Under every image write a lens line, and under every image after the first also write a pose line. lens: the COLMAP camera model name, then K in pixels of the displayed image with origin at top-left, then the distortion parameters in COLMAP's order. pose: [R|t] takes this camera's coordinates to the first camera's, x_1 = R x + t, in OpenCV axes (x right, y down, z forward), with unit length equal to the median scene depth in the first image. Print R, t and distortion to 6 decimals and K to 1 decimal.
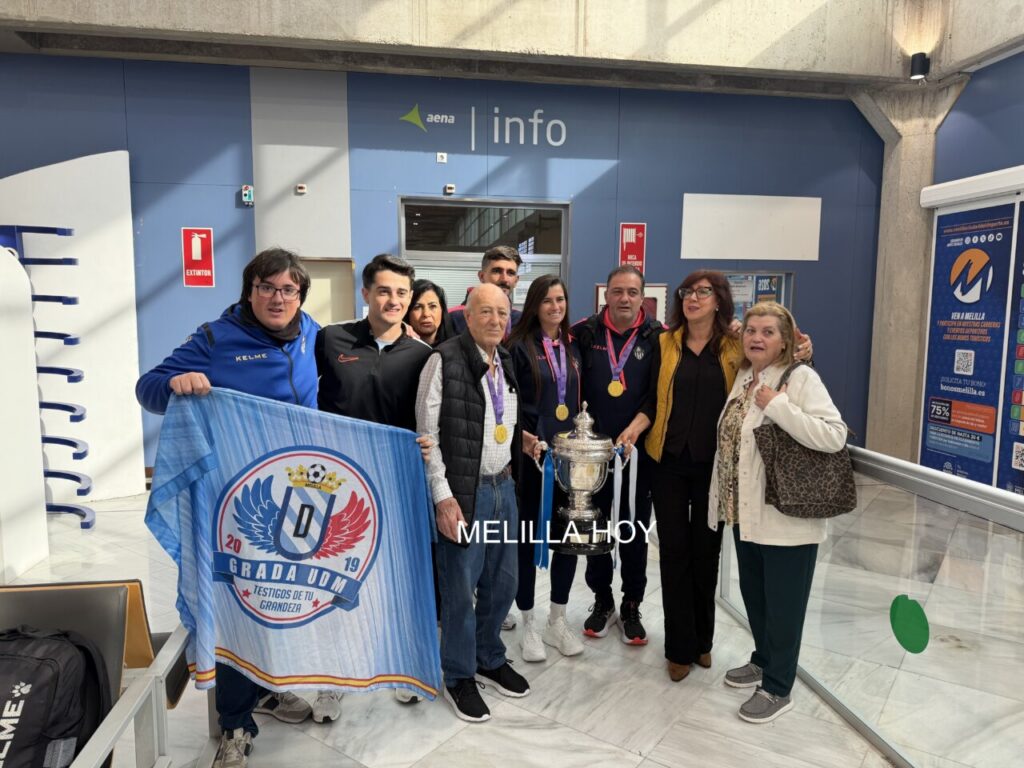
lens RADIAL K [[726.1, 0, 506.7], [0, 726.1, 402.1], [0, 0, 1]] dist [0.017561, -0.025296]
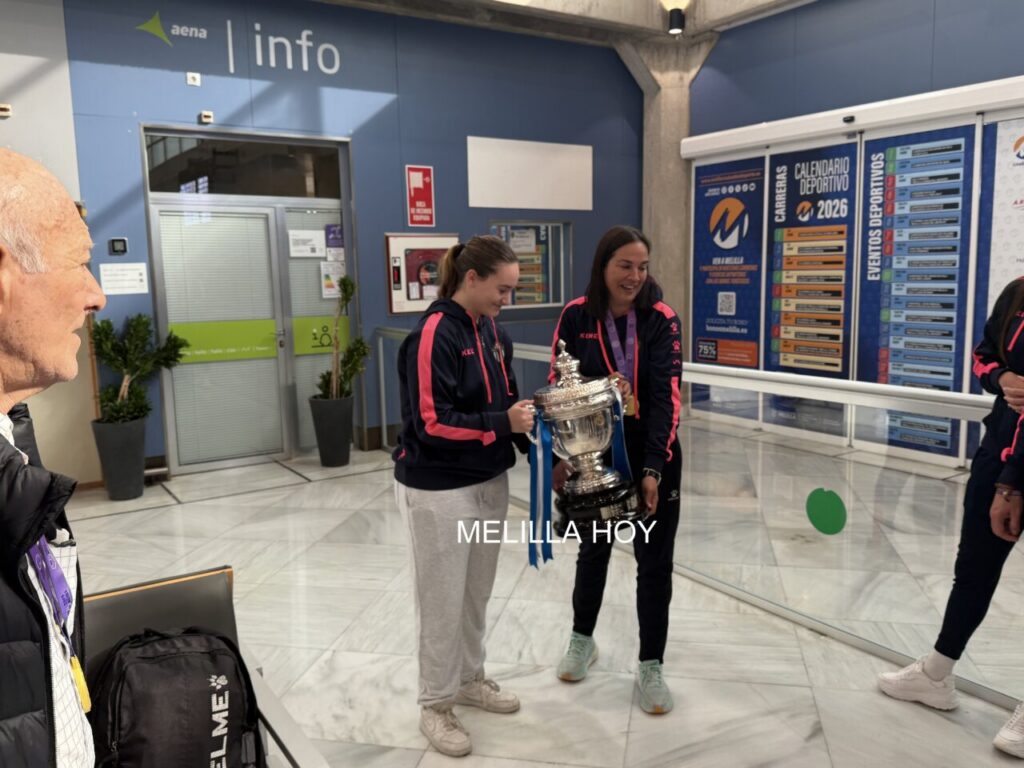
lens RADIAL K [[849.0, 0, 521.3], [0, 849.0, 397.1], [0, 0, 1]] dist [0.056051, -0.092697]
pose [[0.906728, -0.088191, 0.412392, -0.187834], [0.076811, 0.996069, 0.044127, 0.004565], [-0.414662, -0.008335, 0.909937, -0.029249]]
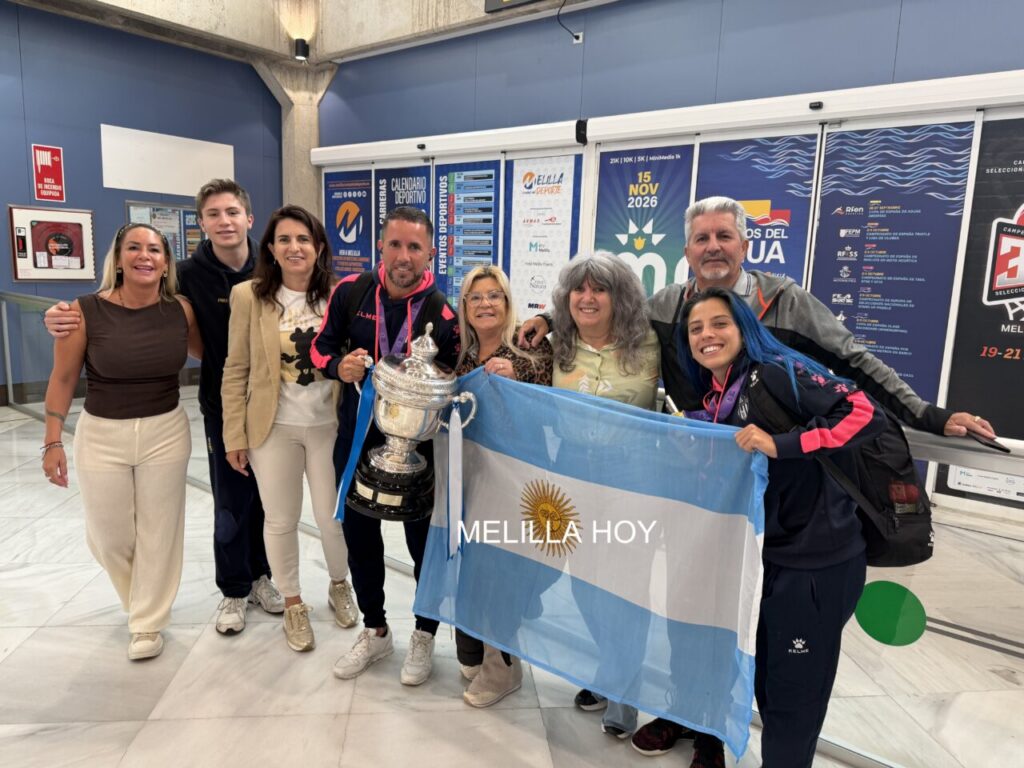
lens RADIAL K [[726.1, 0, 519.3], [0, 726.1, 396.8], [0, 0, 1]] dist [0.017561, -0.025296]
pose [[0.737417, -0.094171, 0.668841, -0.051958], [0.044346, 0.994847, 0.091180, 0.036470], [-0.673980, -0.037577, 0.737793, -0.201307]]
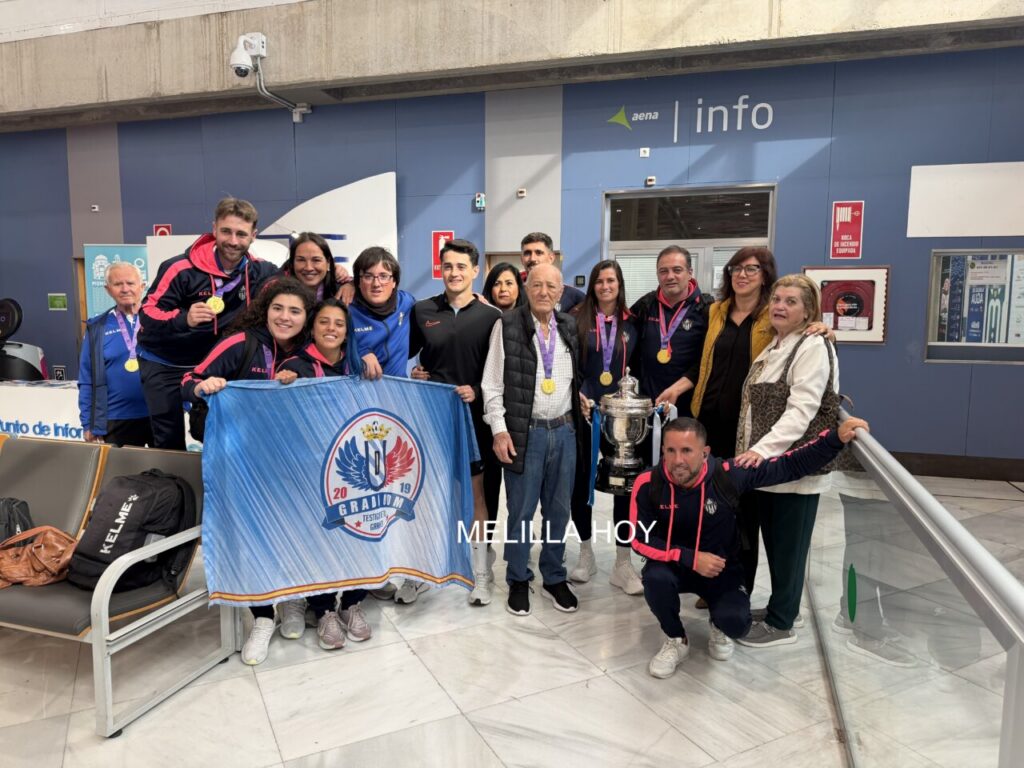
lens RADIAL K [[726.1, 0, 500.0], [0, 726.1, 387.6], [0, 0, 1]] dist [0.017561, -0.025296]
pose [[0.898051, 0.045451, -0.437538, 0.206190], [-0.052307, 0.998624, -0.003625, 0.022683], [0.436771, 0.026142, 0.899193, -0.041573]]
